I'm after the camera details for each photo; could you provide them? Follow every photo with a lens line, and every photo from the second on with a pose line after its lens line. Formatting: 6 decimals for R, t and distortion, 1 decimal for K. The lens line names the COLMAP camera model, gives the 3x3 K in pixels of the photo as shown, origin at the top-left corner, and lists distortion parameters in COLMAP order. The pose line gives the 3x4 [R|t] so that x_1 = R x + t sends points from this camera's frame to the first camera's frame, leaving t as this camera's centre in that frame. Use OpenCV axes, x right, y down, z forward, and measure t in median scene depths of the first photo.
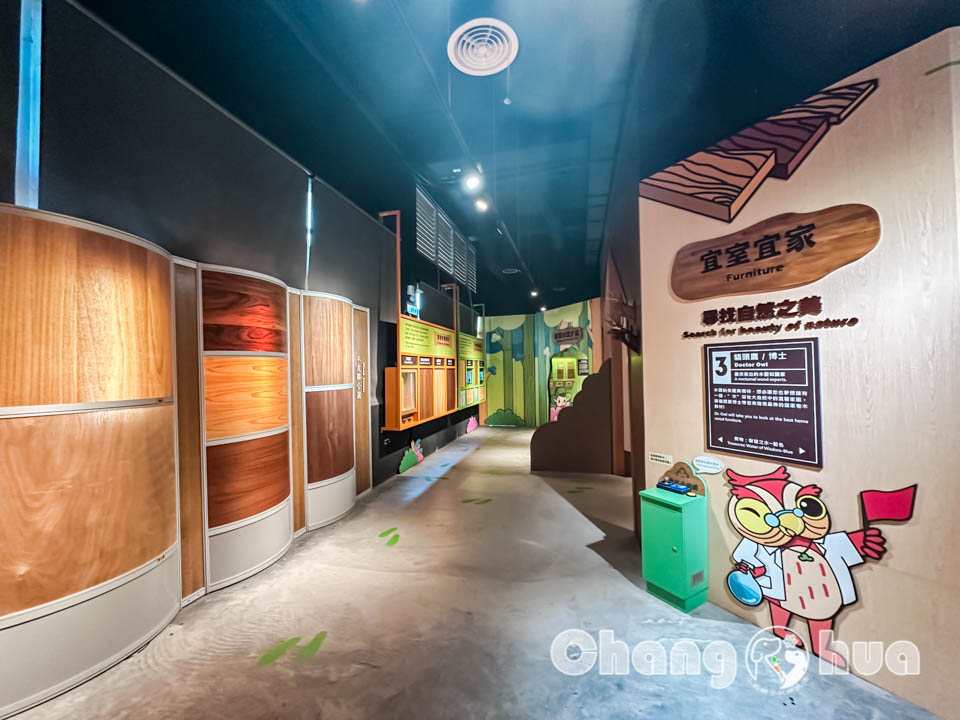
lens RADIAL K [[382.0, 0, 480.0], [0, 382.0, 360.0], [0, 0, 1]] dist [-0.000282, 0.000075]
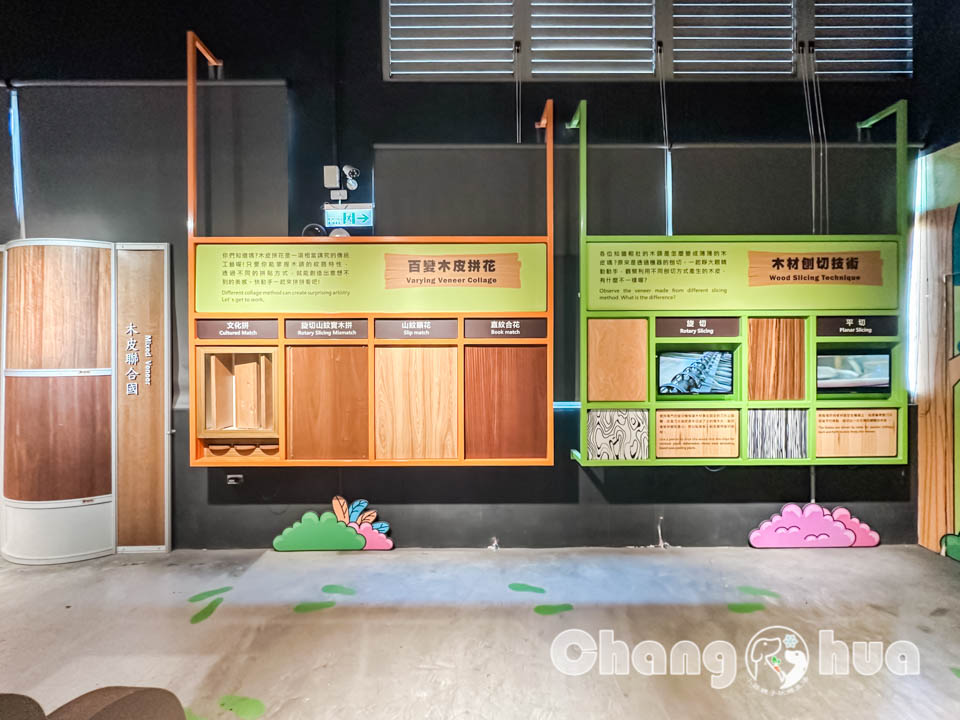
lens RADIAL K [[382.0, 0, 480.0], [0, 382.0, 360.0], [0, 0, 1]] dist [-0.000282, 0.000075]
pose [[0.252964, 0.016379, -0.967337, 0.342922], [0.021835, 0.999505, 0.022634, 0.035897], [0.967229, -0.026847, 0.252482, 1.119050]]
